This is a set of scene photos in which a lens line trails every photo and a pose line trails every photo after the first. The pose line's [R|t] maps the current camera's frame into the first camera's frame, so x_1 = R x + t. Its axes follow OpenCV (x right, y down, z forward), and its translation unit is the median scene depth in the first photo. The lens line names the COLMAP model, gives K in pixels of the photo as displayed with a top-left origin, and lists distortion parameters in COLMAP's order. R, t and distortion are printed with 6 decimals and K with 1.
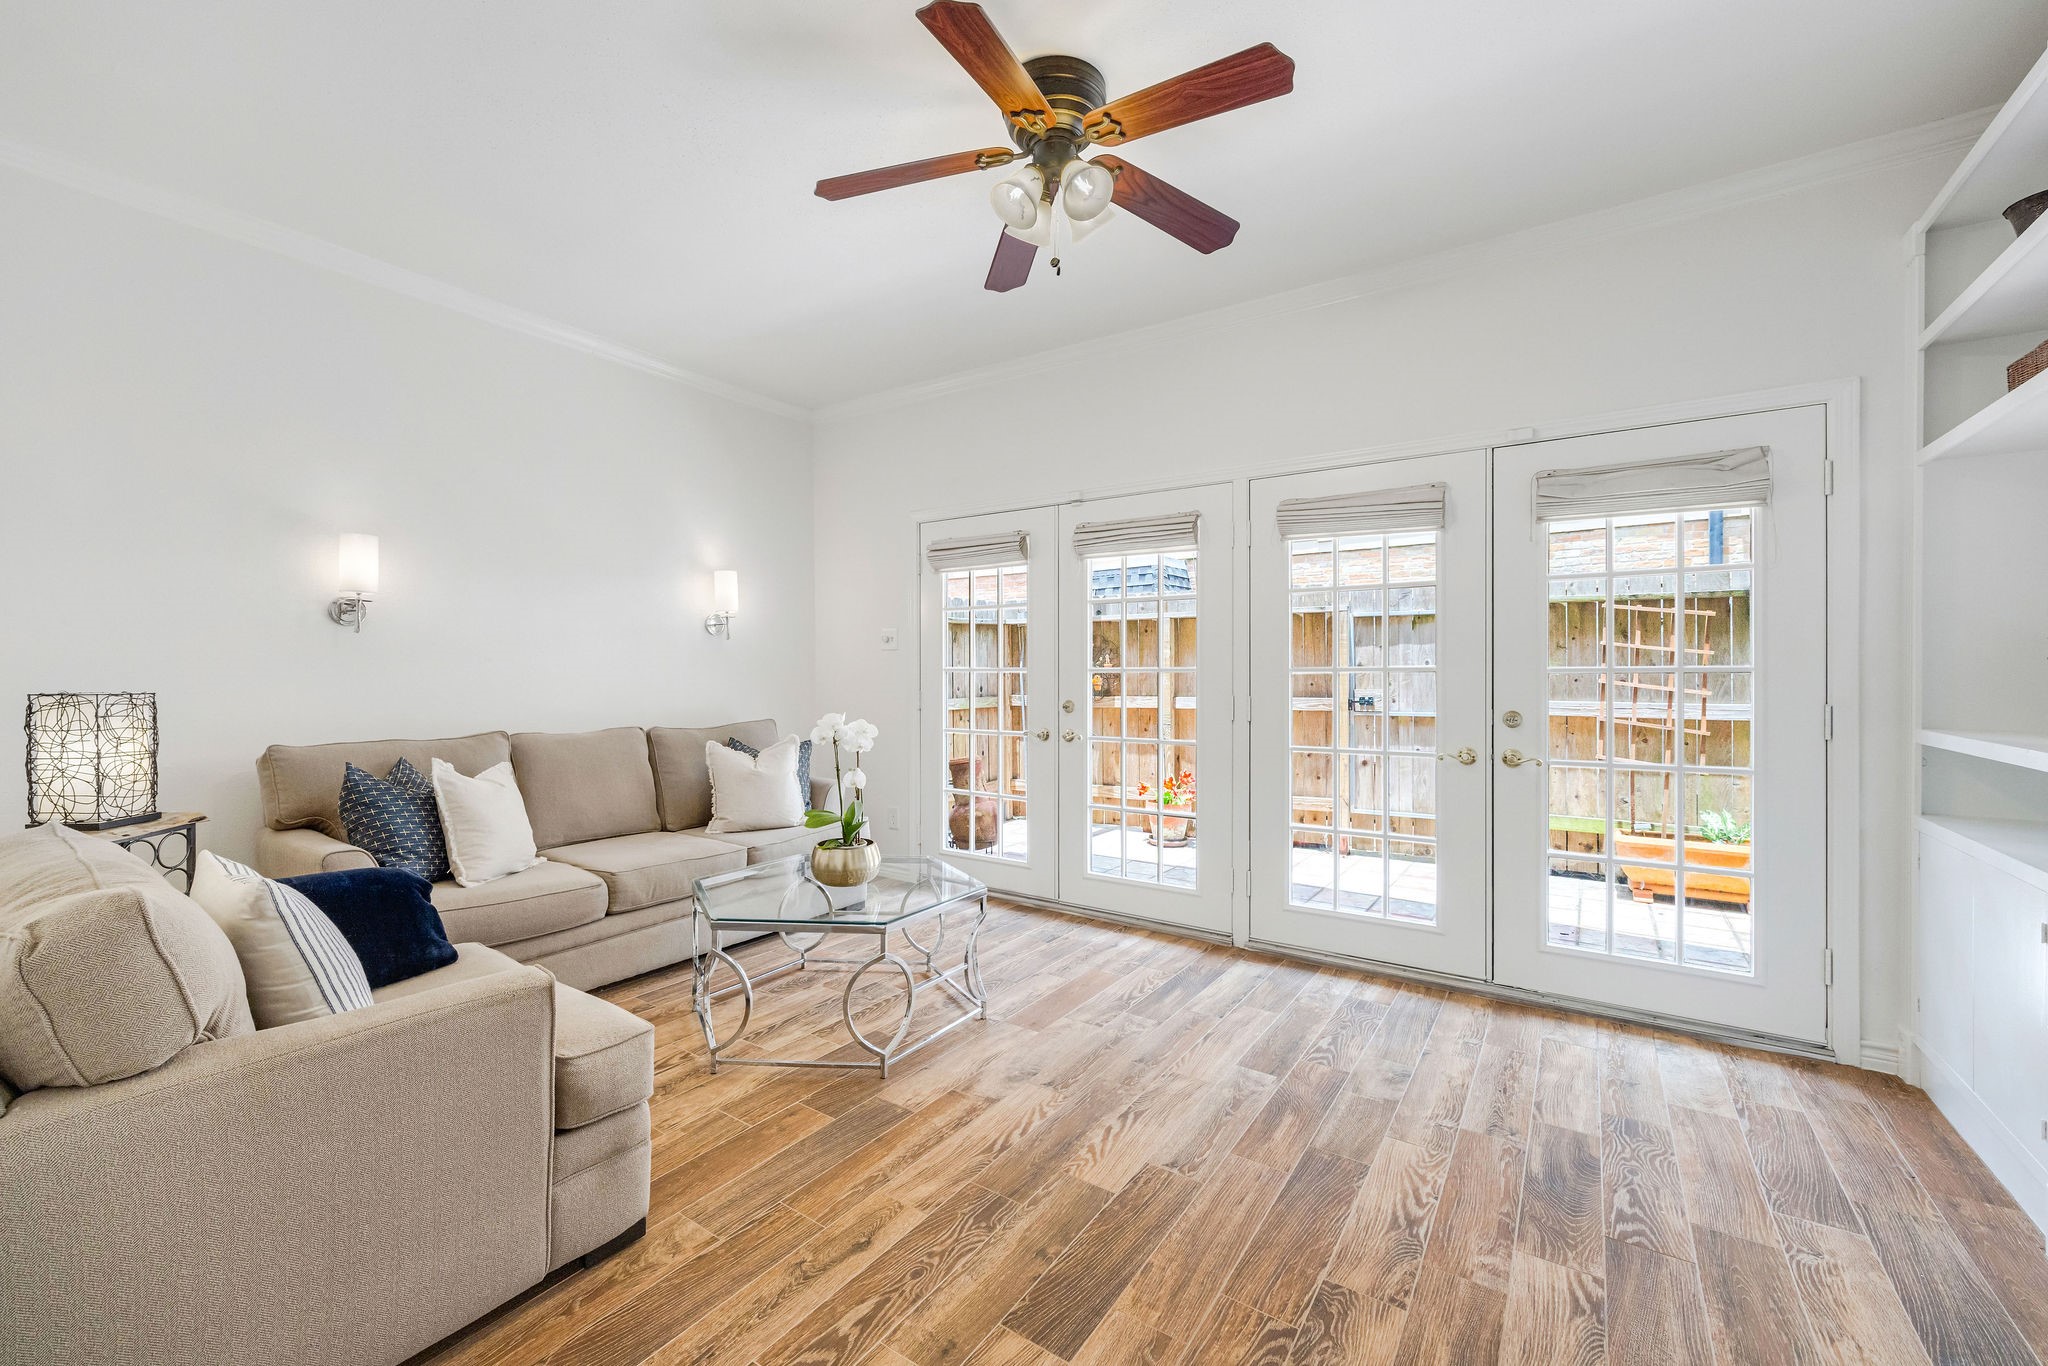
lens RADIAL K [[817.7, 0, 1009.3], [0, 817.7, 675.7], [0, 0, 1]] dist [0.000369, 0.000212]
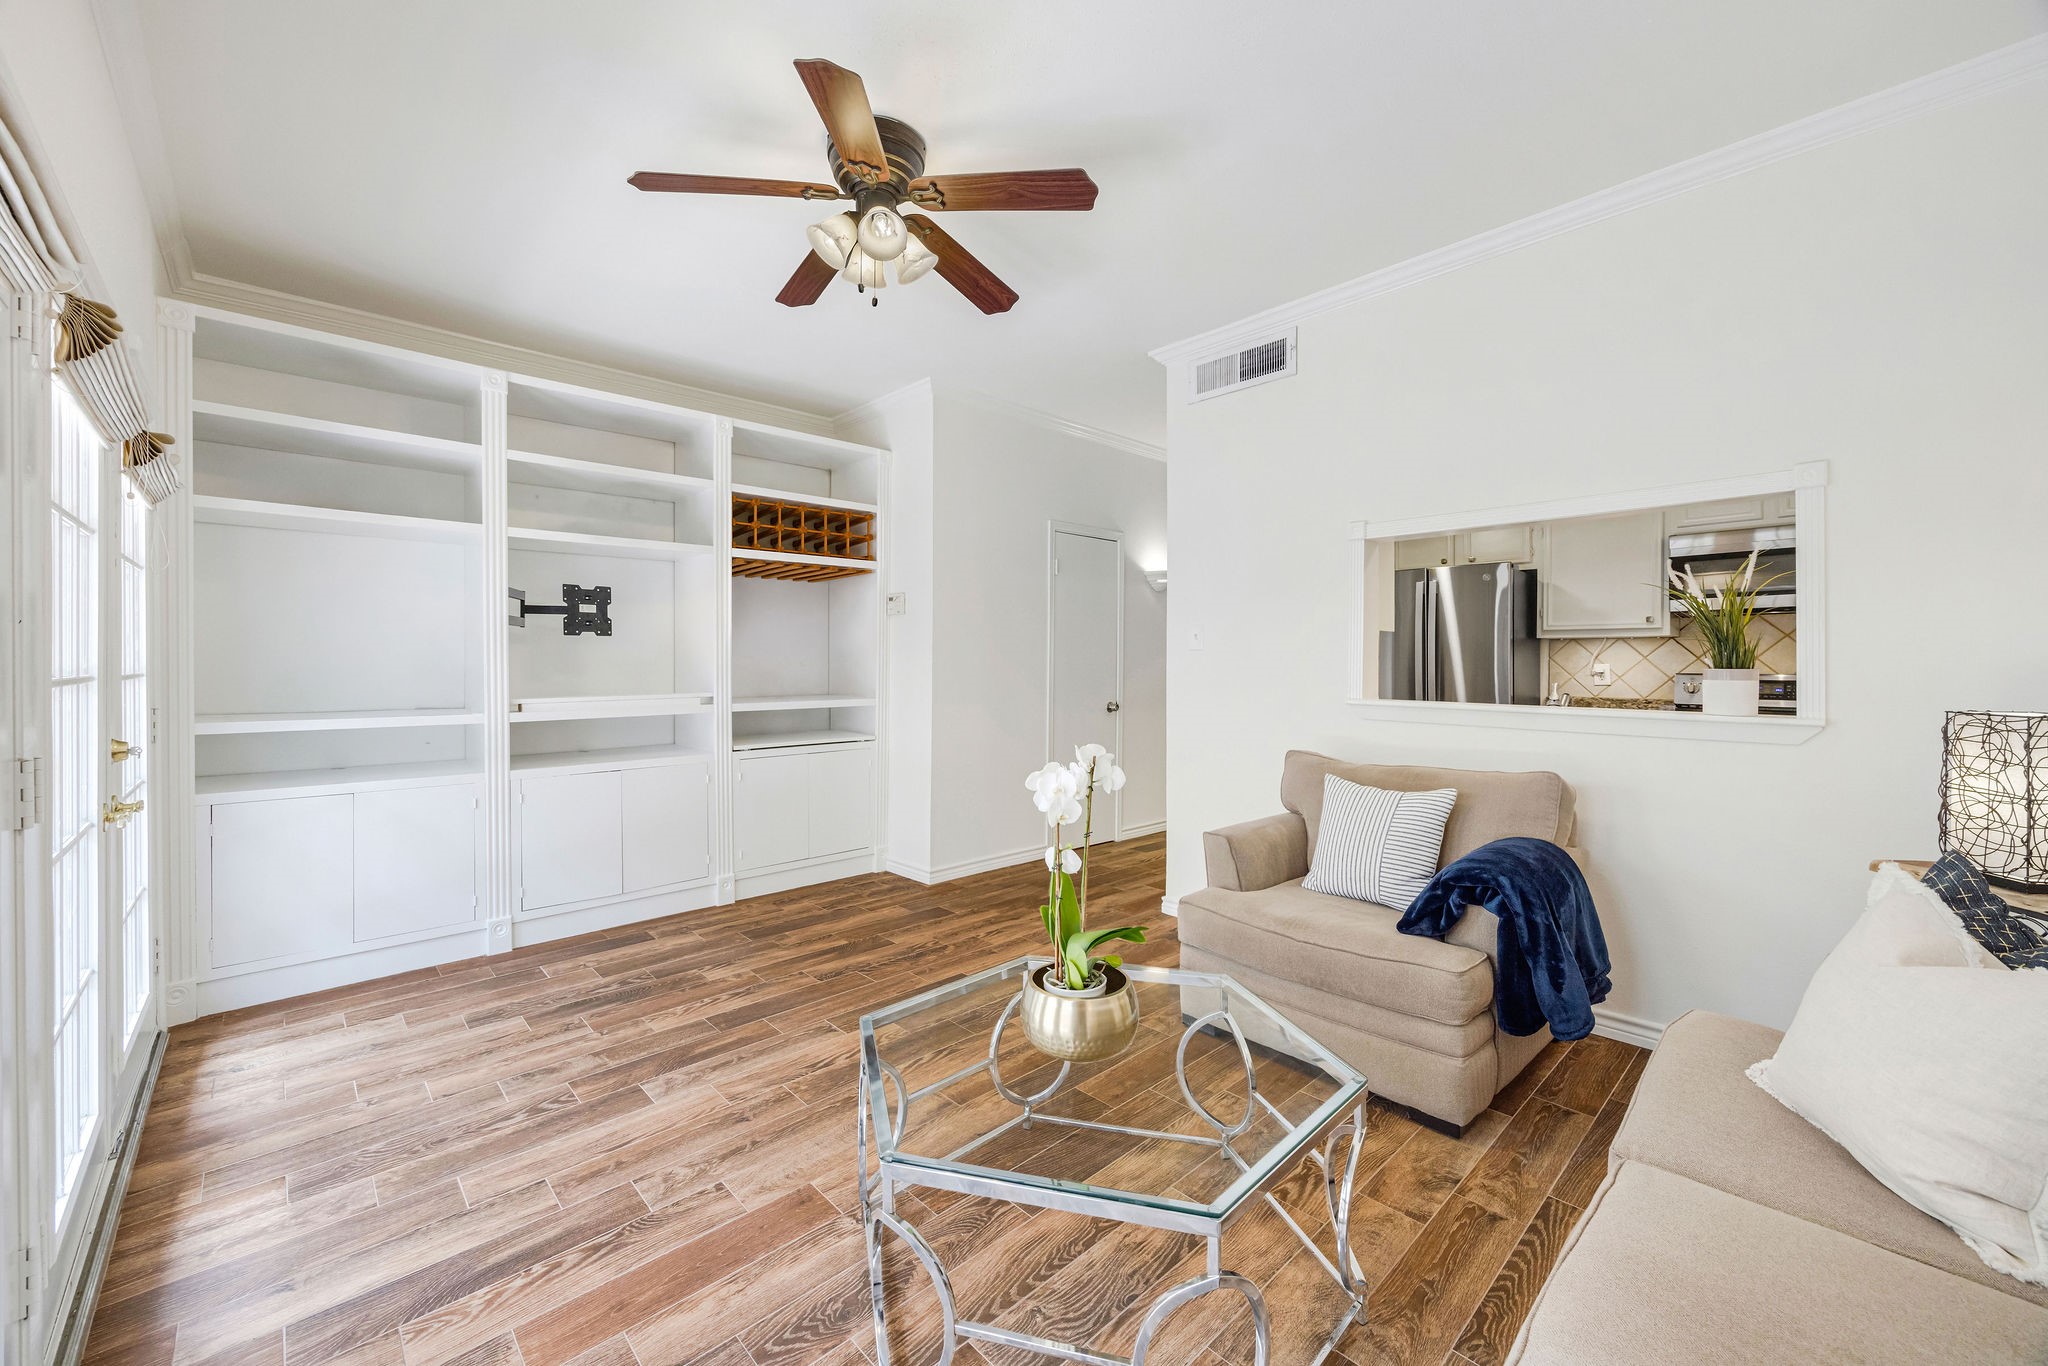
lens RADIAL K [[811.4, 0, 1015.6], [0, 811.4, 668.9], [0, 0, 1]] dist [-0.000338, 0.000155]
pose [[-0.977566, -0.000818, 0.210627, -0.345618], [0.000549, 0.999979, 0.006433, -0.026082], [-0.210628, 0.006404, -0.977545, 1.967912]]
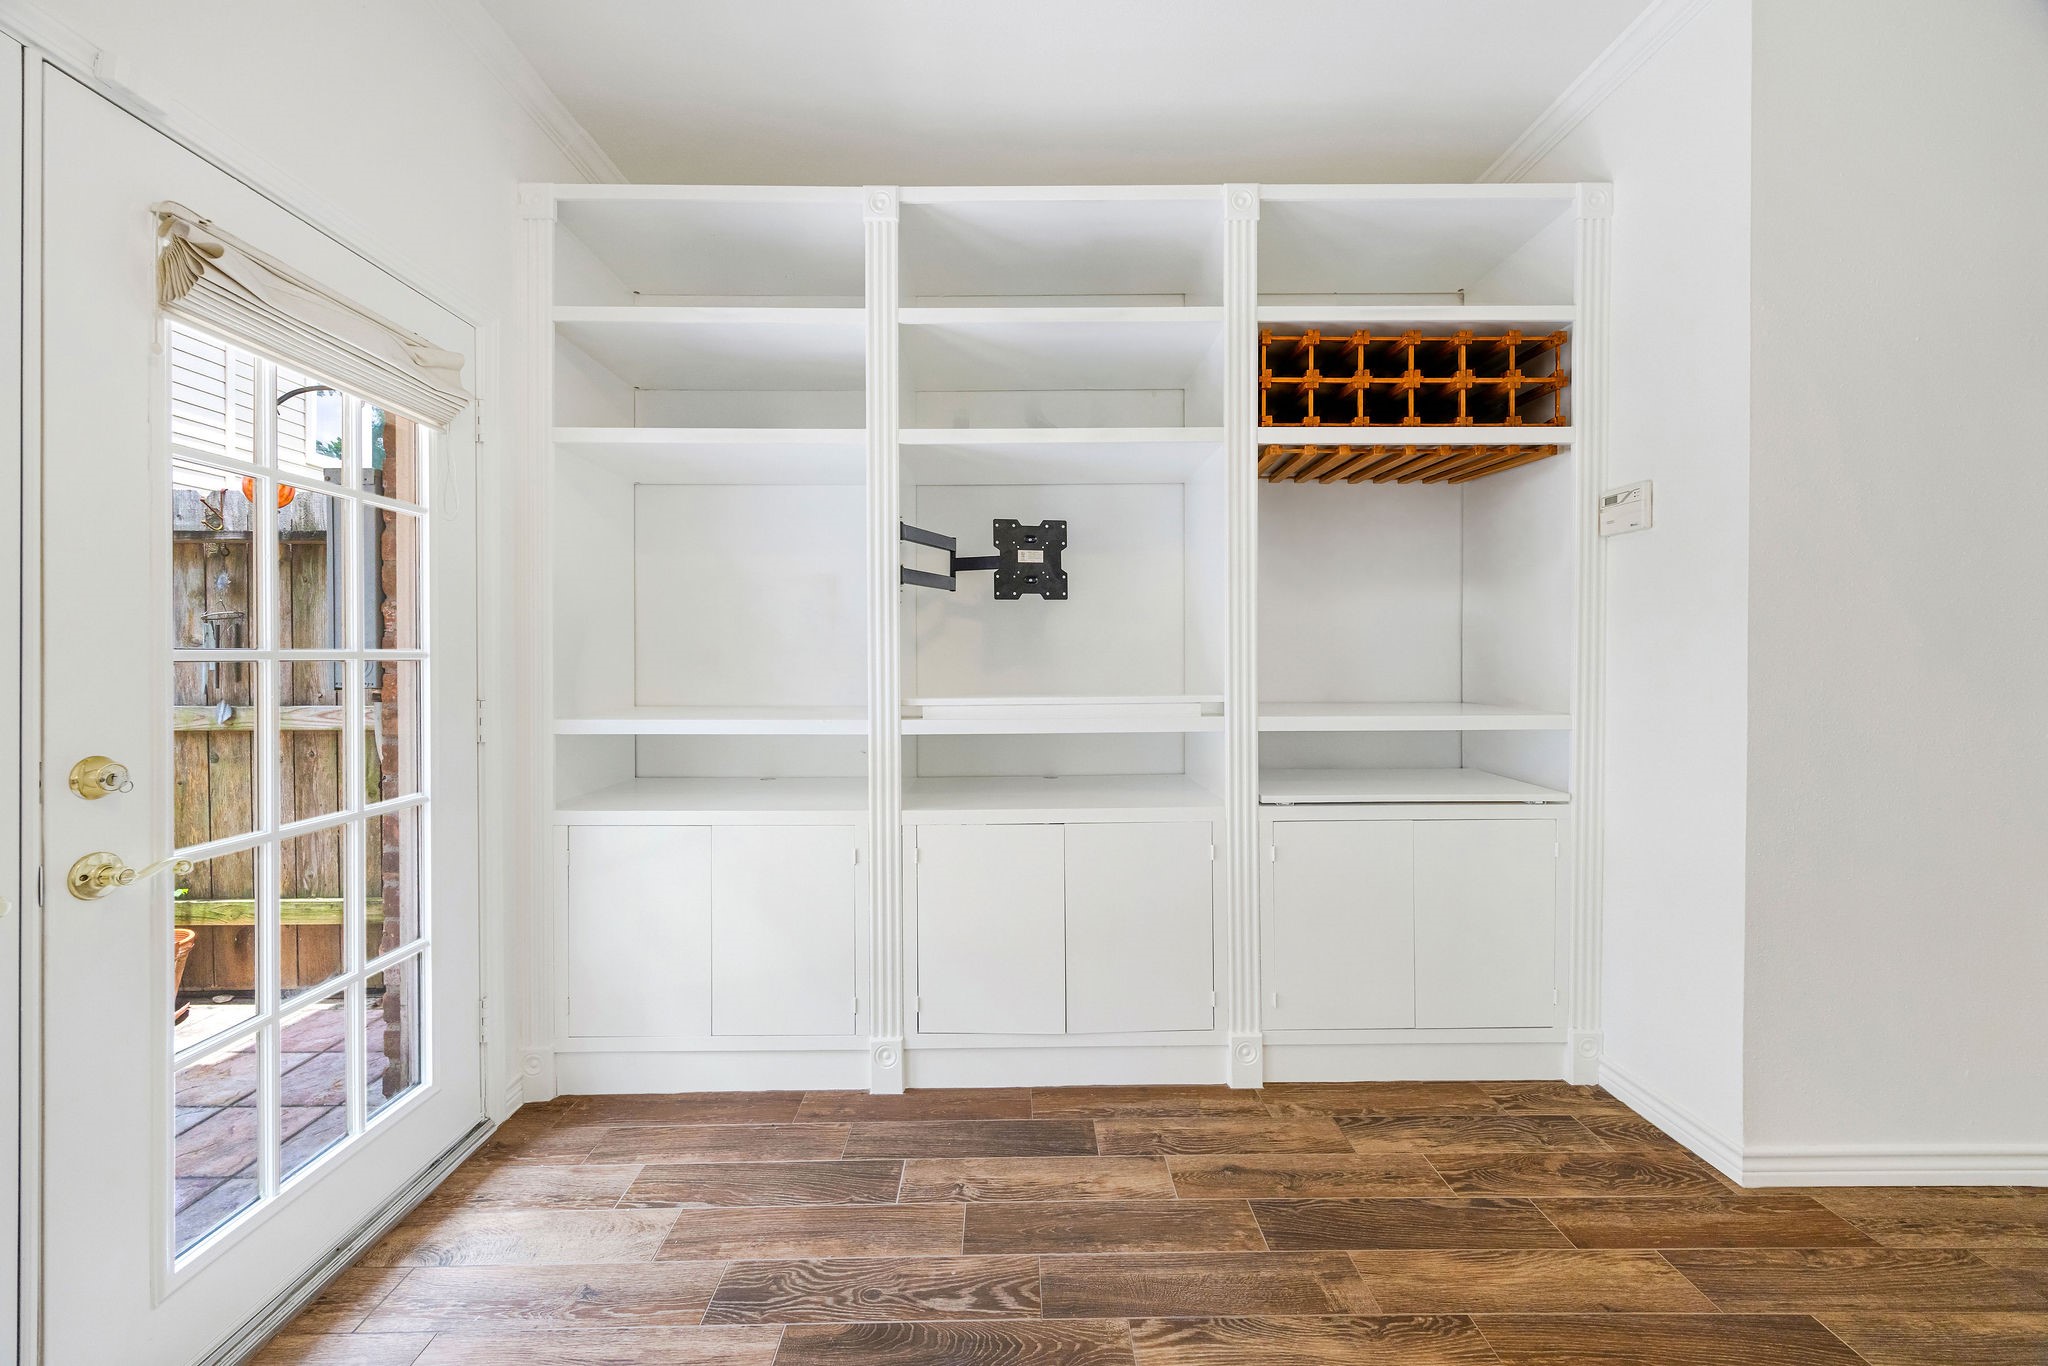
lens RADIAL K [[787.9, 0, 1012.3], [0, 787.9, 661.7], [0, 0, 1]] dist [0.002010, 0.000311]
pose [[-0.578527, 0.000582, 0.815663, 0.051365], [0.003093, 0.999994, 0.001481, -0.004987], [-0.815657, 0.003380, -0.578526, 1.123429]]
